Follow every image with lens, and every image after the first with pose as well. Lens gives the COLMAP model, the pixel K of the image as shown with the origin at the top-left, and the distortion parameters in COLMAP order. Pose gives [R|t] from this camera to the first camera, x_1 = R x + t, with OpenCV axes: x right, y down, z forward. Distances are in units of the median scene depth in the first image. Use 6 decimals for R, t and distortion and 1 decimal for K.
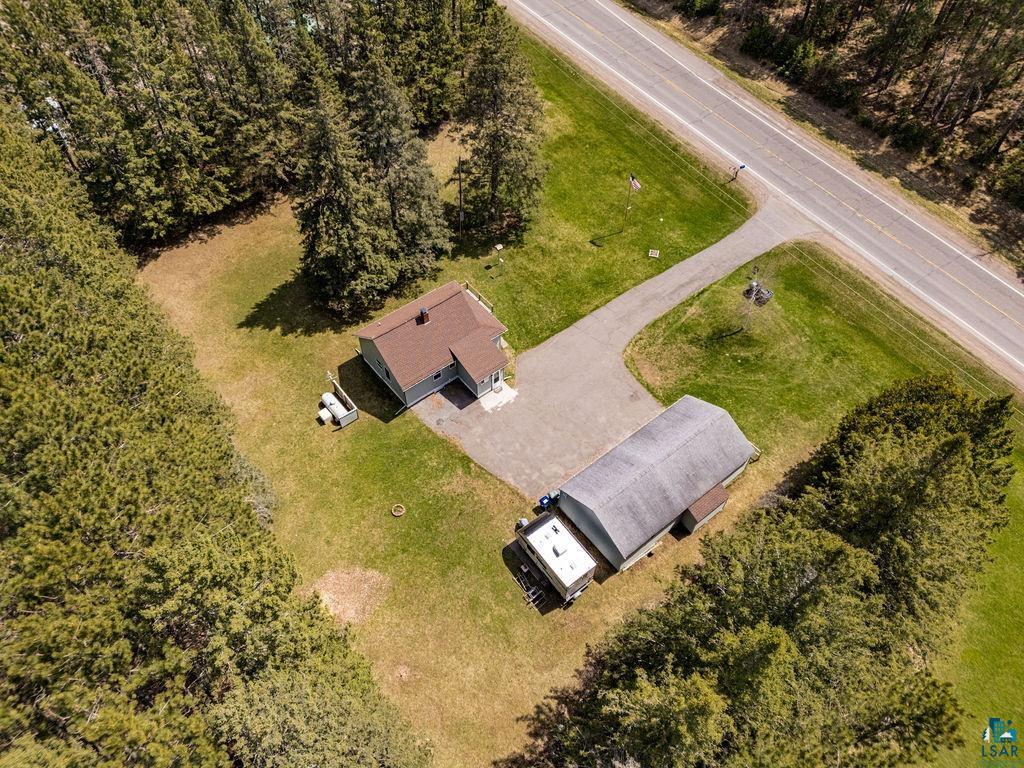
lens RADIAL K [[746.7, 0, 512.0], [0, 746.7, 384.0], [0, 0, 1]] dist [0.101841, -0.105749]
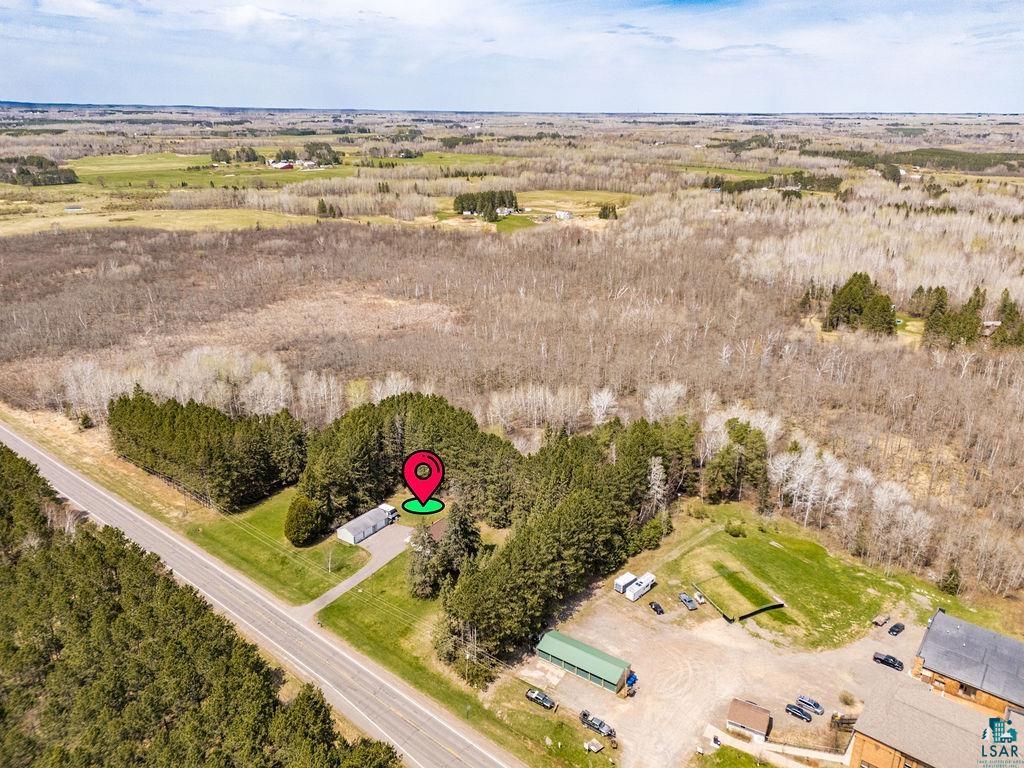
lens RADIAL K [[746.7, 0, 512.0], [0, 746.7, 384.0], [0, 0, 1]] dist [0.101841, -0.105749]
pose [[-0.960885, 0.093333, -0.260749, 0.327119], [-0.221321, 0.307200, 0.925551, -3.176290], [0.166486, 0.947057, -0.274527, 1.240228]]
